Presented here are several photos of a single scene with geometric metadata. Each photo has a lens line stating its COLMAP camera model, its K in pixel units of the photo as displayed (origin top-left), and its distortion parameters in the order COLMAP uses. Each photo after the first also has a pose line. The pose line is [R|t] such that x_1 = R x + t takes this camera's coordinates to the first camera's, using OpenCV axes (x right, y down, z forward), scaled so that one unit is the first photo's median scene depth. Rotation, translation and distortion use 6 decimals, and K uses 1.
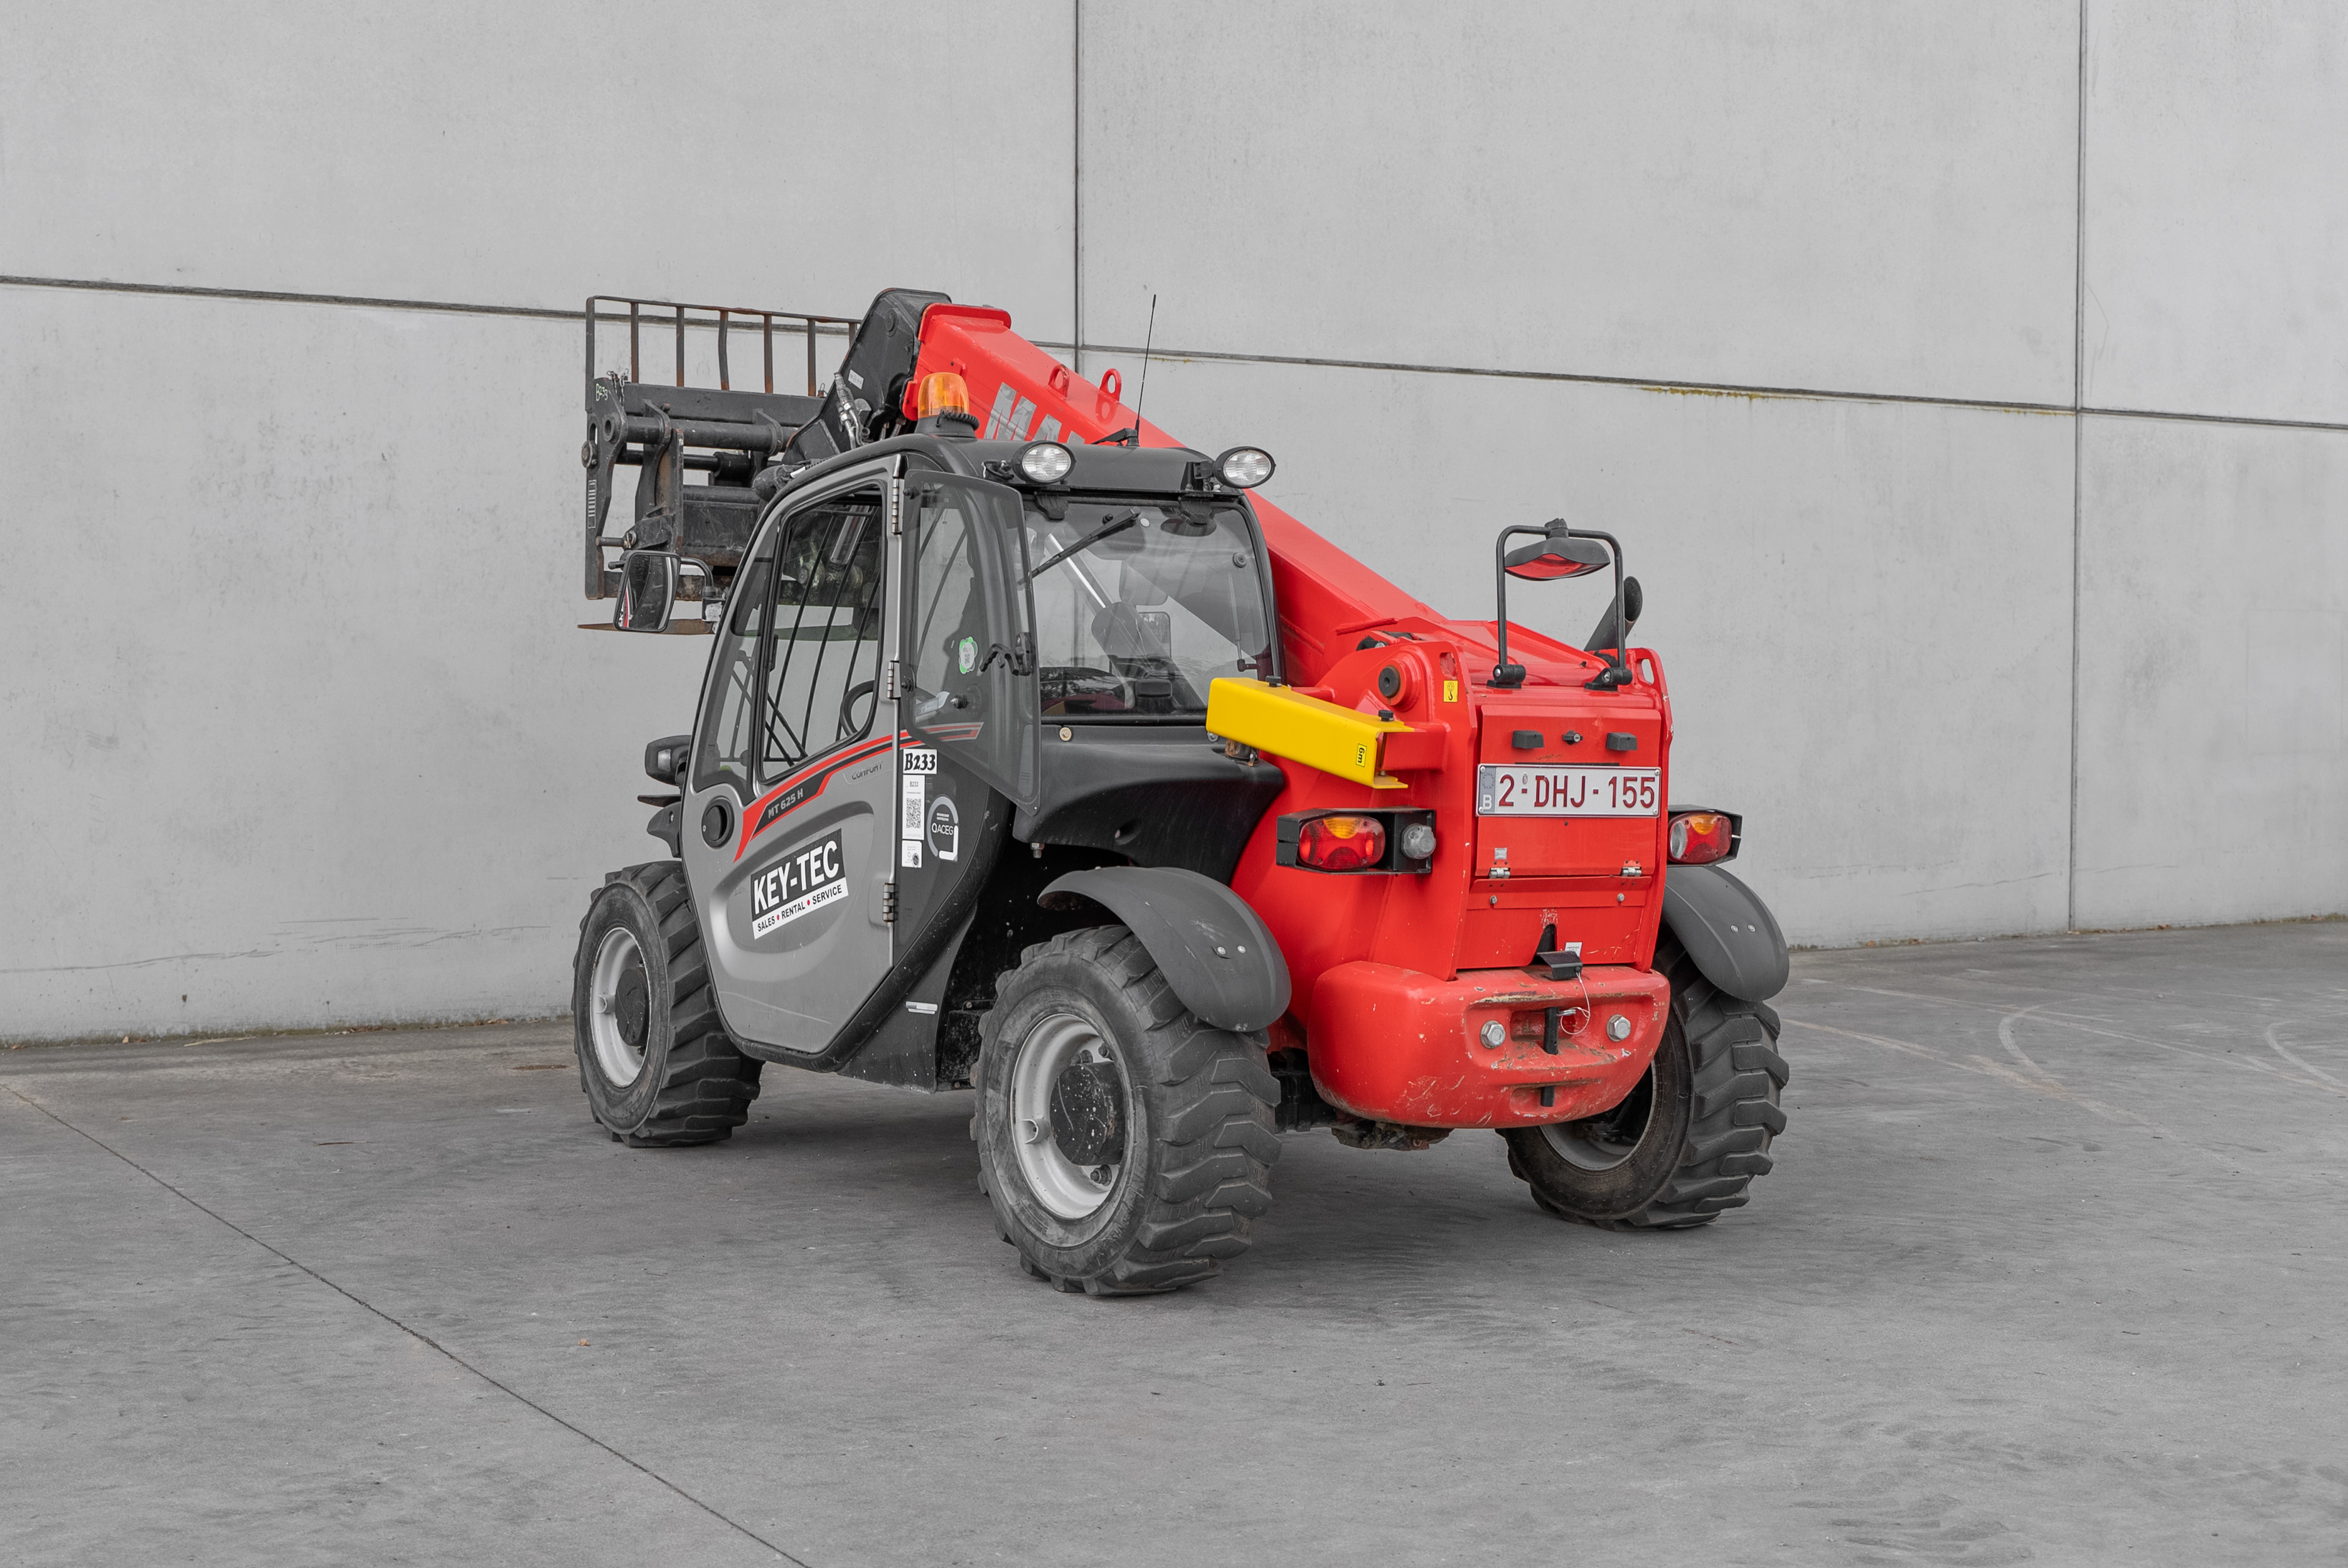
lens RADIAL K [[3148.6, 0, 1046.8], [0, 3148.6, 771.5], [0, 0, 1]] dist [-0.007250, 0.000000]
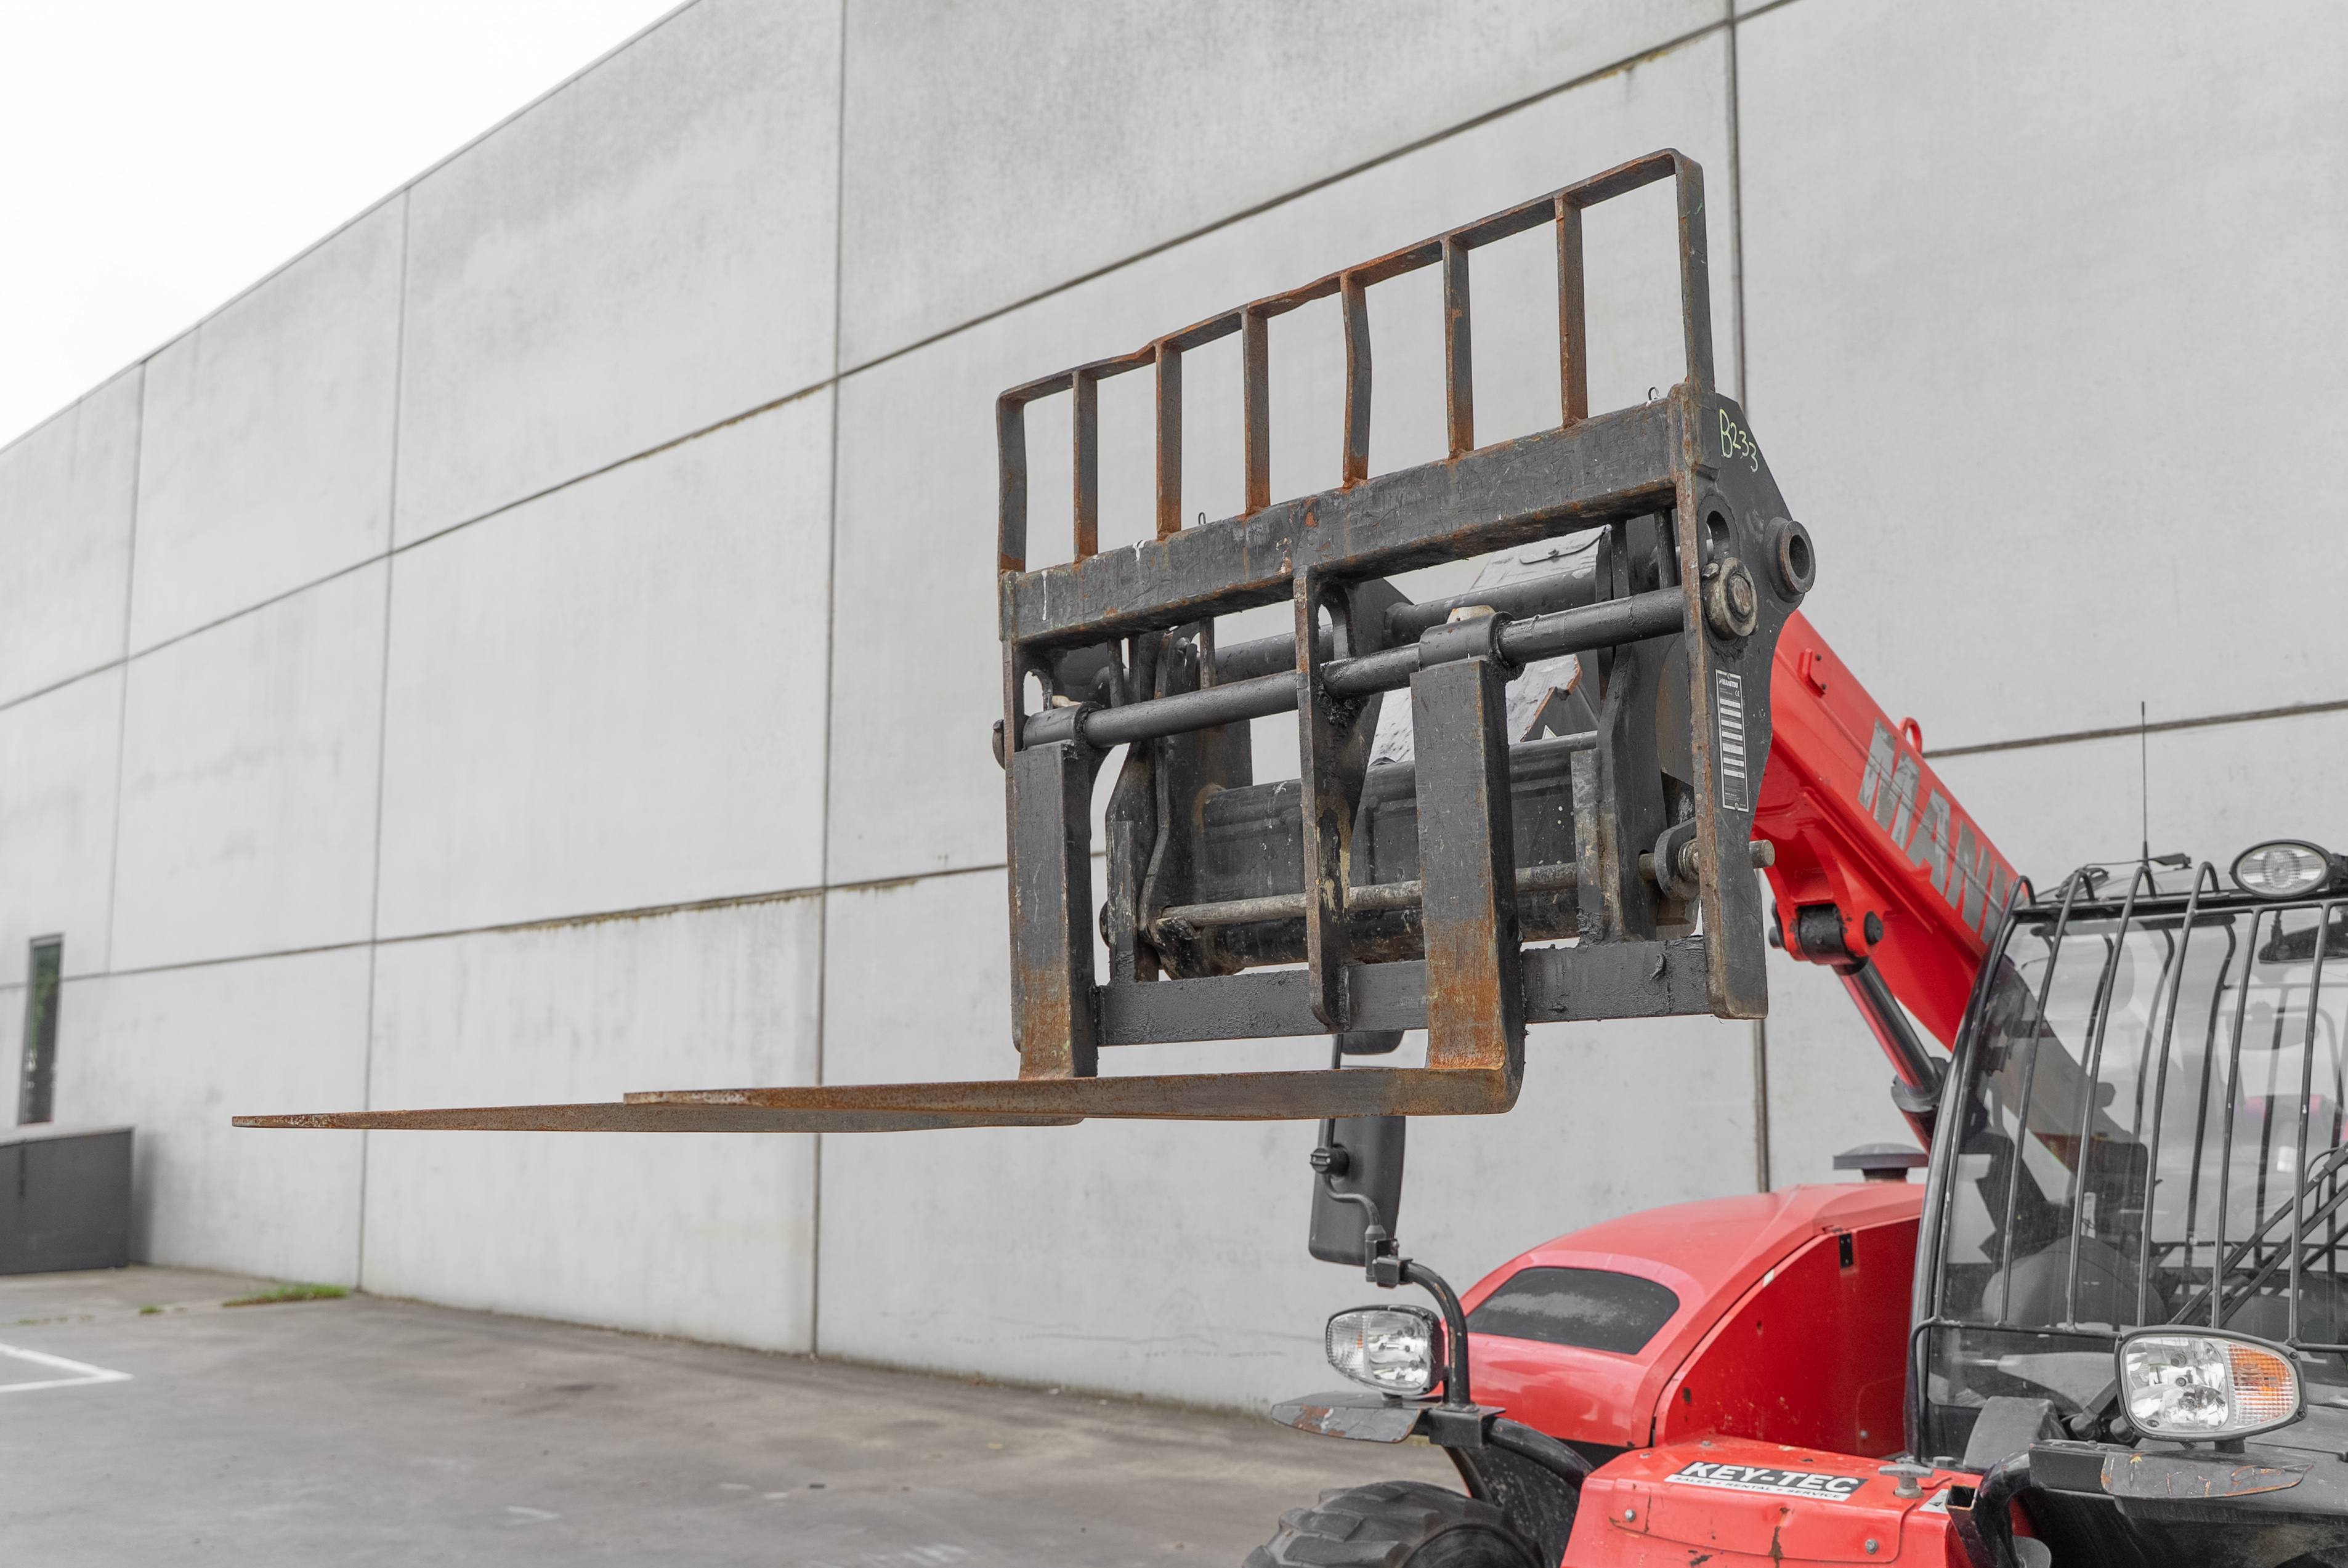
lens RADIAL K [[2080.7, 0, 1187.1], [0, 2080.7, 863.7], [0, 0, 1]] dist [-0.001498, 0.005269]
pose [[0.285027, -0.113254, -0.951805, 0.273187], [-0.028931, 0.991526, -0.126644, -0.040178], [0.958083, 0.063633, 0.279335, 0.831157]]
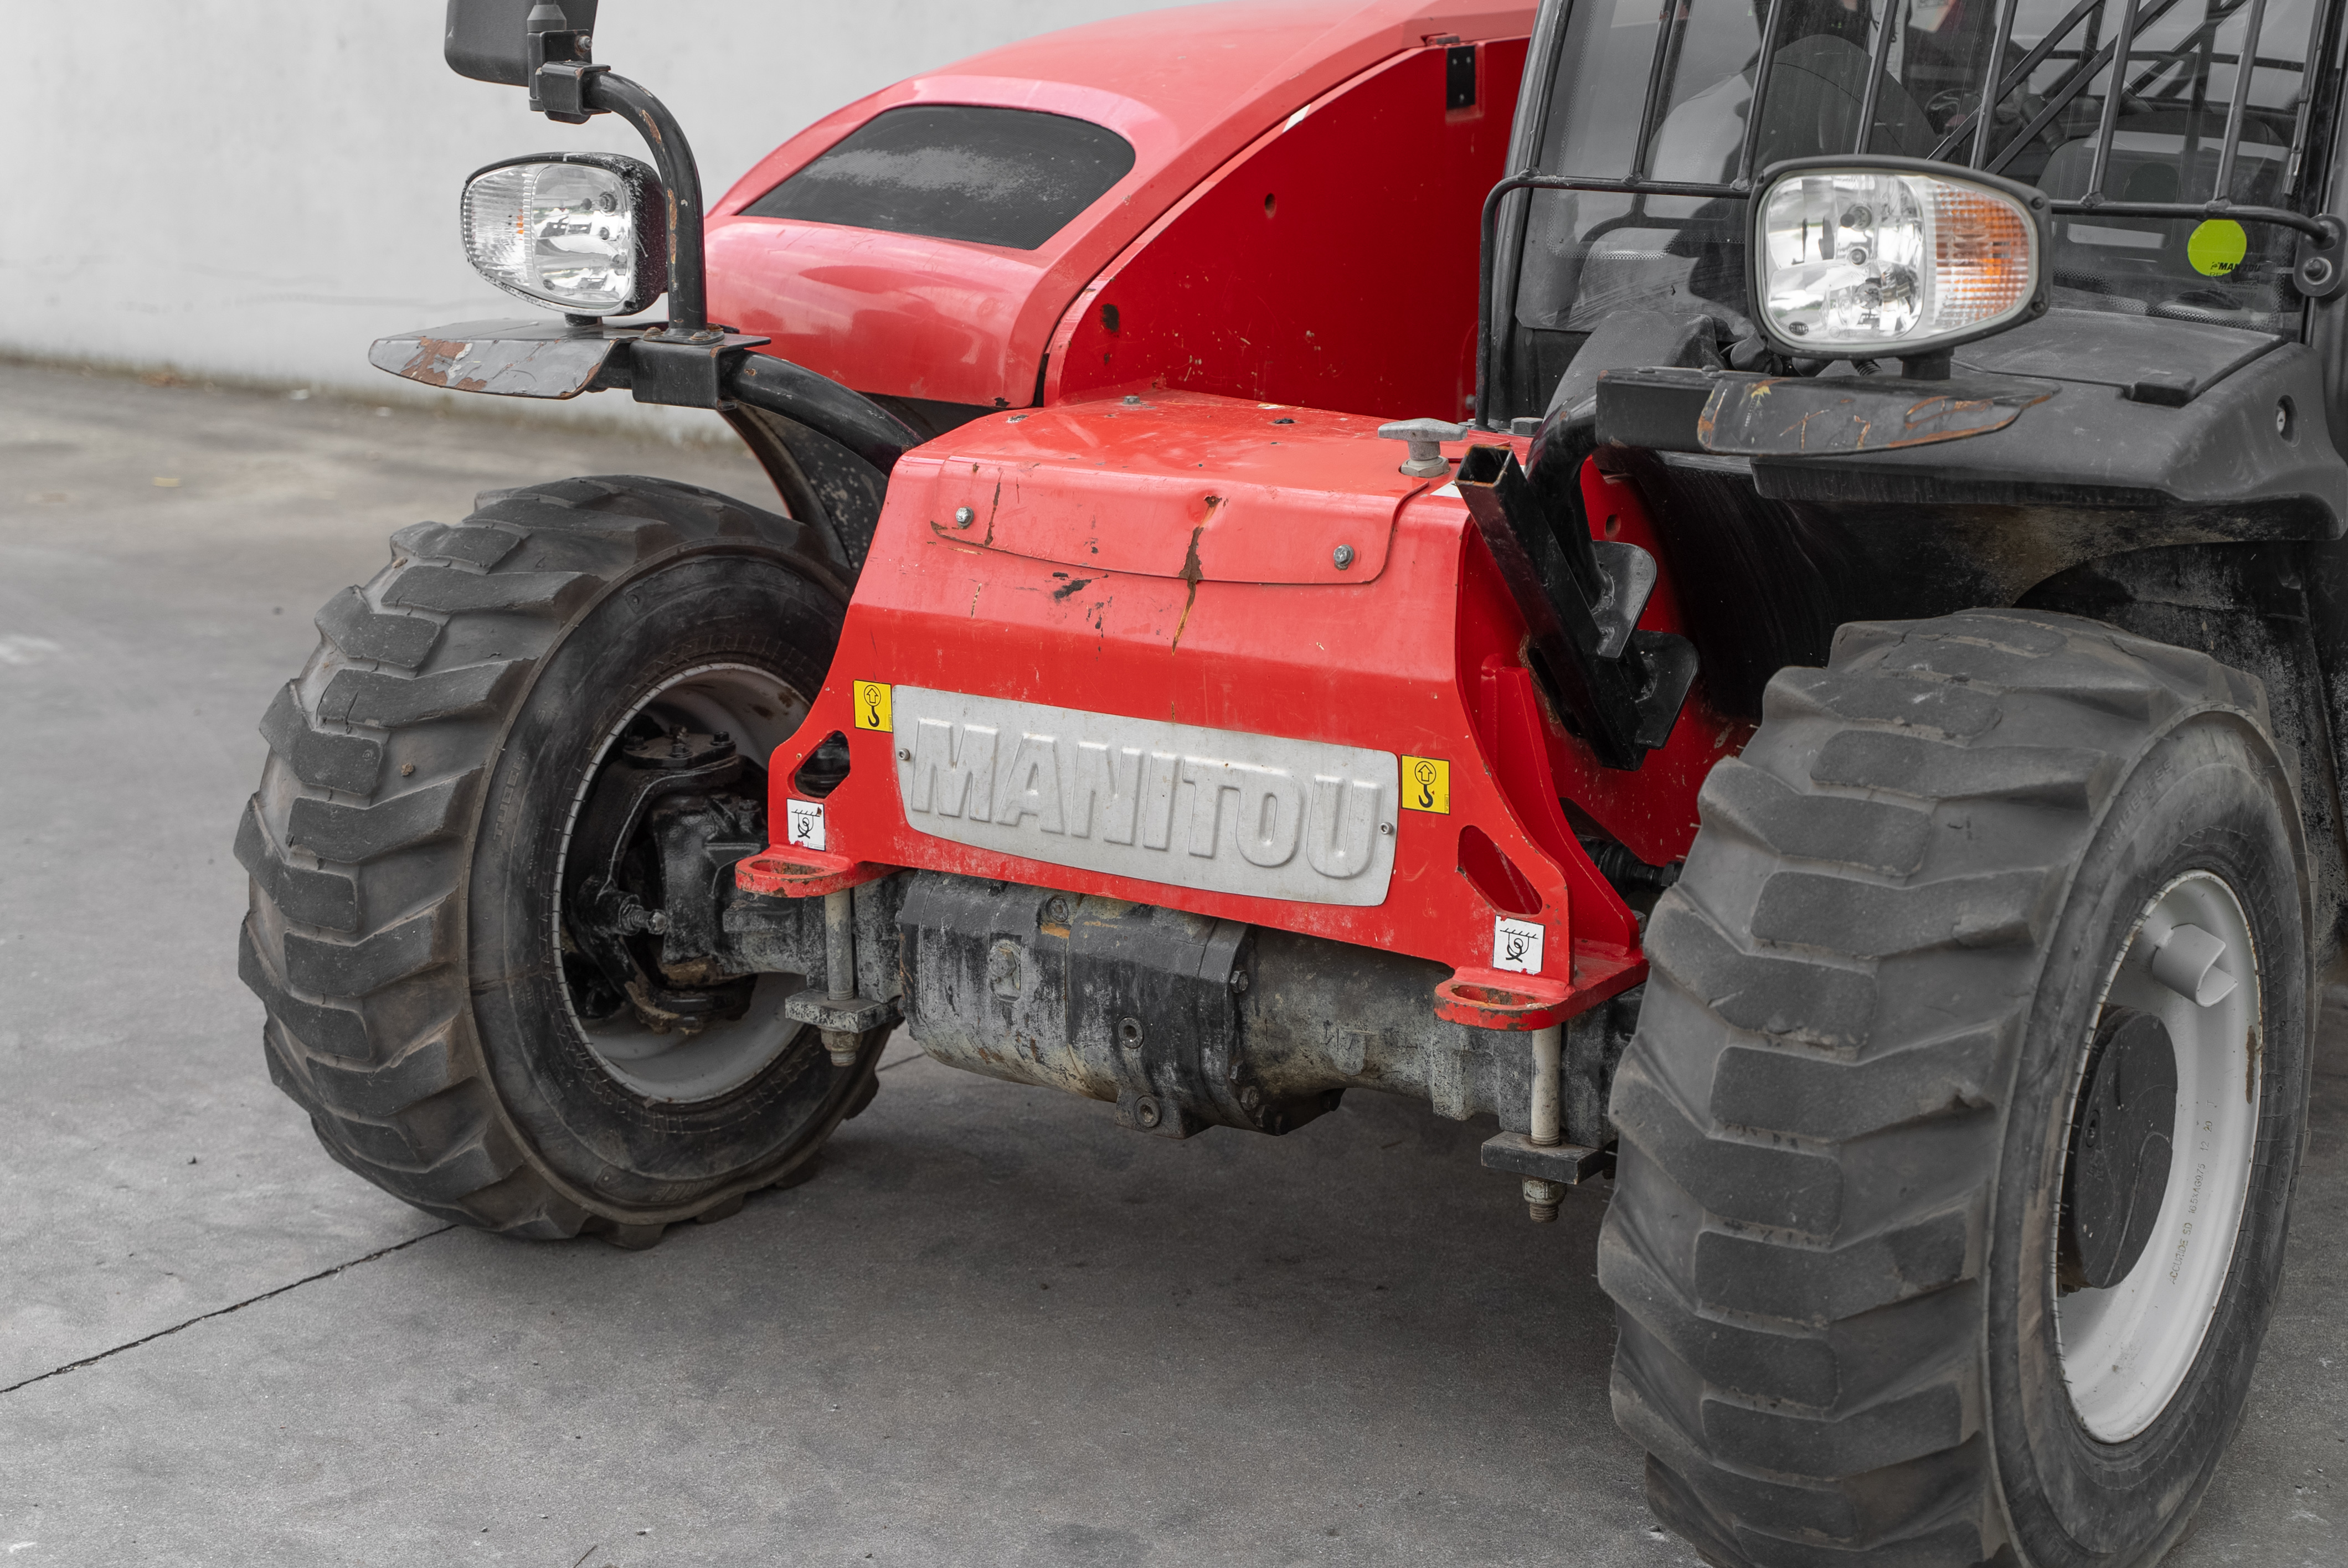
lens RADIAL K [[3594.5, 0, 1166.8], [0, 3594.5, 795.4], [0, 0, 1]] dist [0.004144, 0.000000]
pose [[0.400375, 0.212692, -0.891326, 0.261078], [-0.041373, 0.975894, 0.214288, -0.020297], [0.915417, -0.048919, 0.399523, 0.909654]]
